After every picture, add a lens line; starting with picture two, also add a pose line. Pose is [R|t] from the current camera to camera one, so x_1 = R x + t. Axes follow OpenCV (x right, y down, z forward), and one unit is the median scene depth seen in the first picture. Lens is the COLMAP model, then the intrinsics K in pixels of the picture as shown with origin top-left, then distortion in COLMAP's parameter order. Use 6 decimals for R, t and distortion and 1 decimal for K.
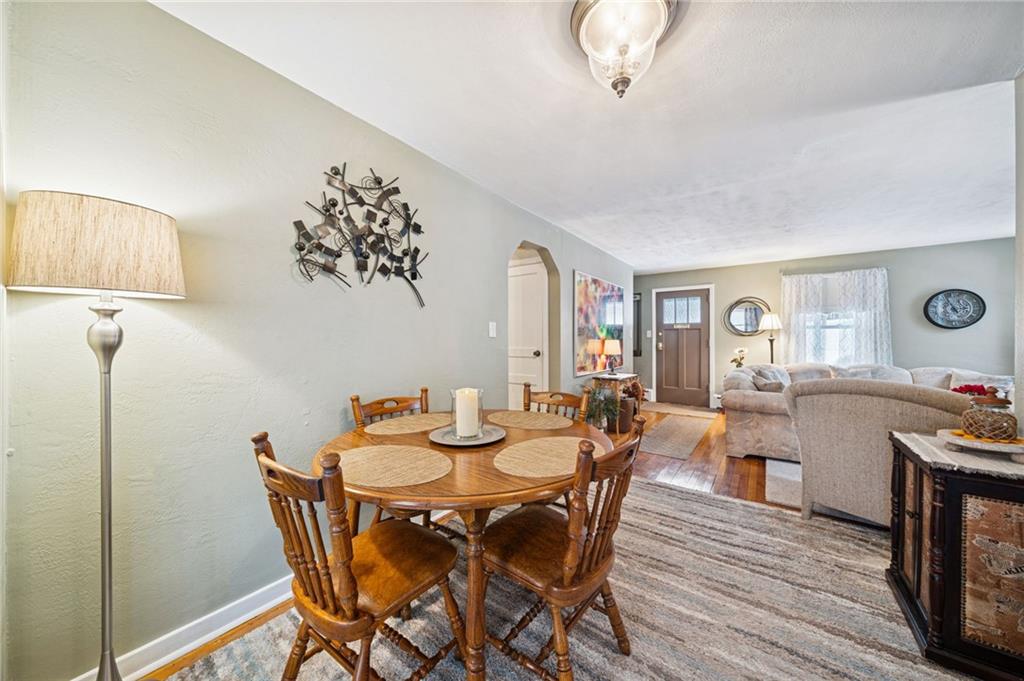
lens RADIAL K [[345.9, 0, 512.0], [0, 345.9, 340.5], [0, 0, 1]] dist [-0.000470, -0.000039]
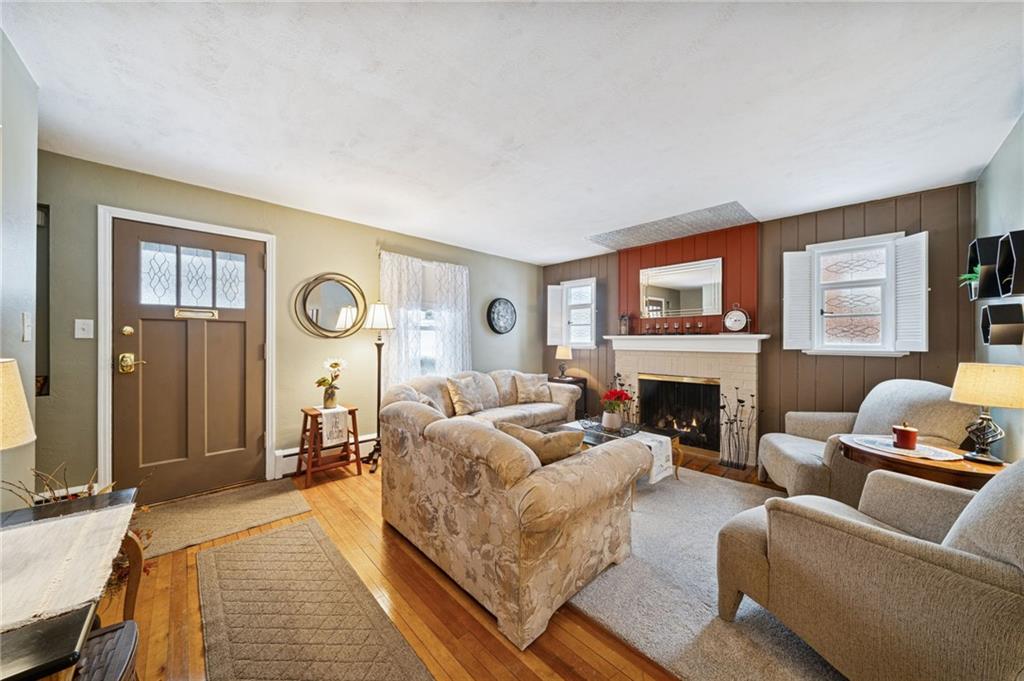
lens RADIAL K [[345.9, 0, 512.0], [0, 345.9, 340.5], [0, 0, 1]] dist [-0.000470, -0.000039]
pose [[0.176198, 0.000134, 0.984355, 0.208033], [-0.003122, 0.999995, 0.000422, -0.014017], [-0.984350, -0.003147, 0.176197, 0.833340]]
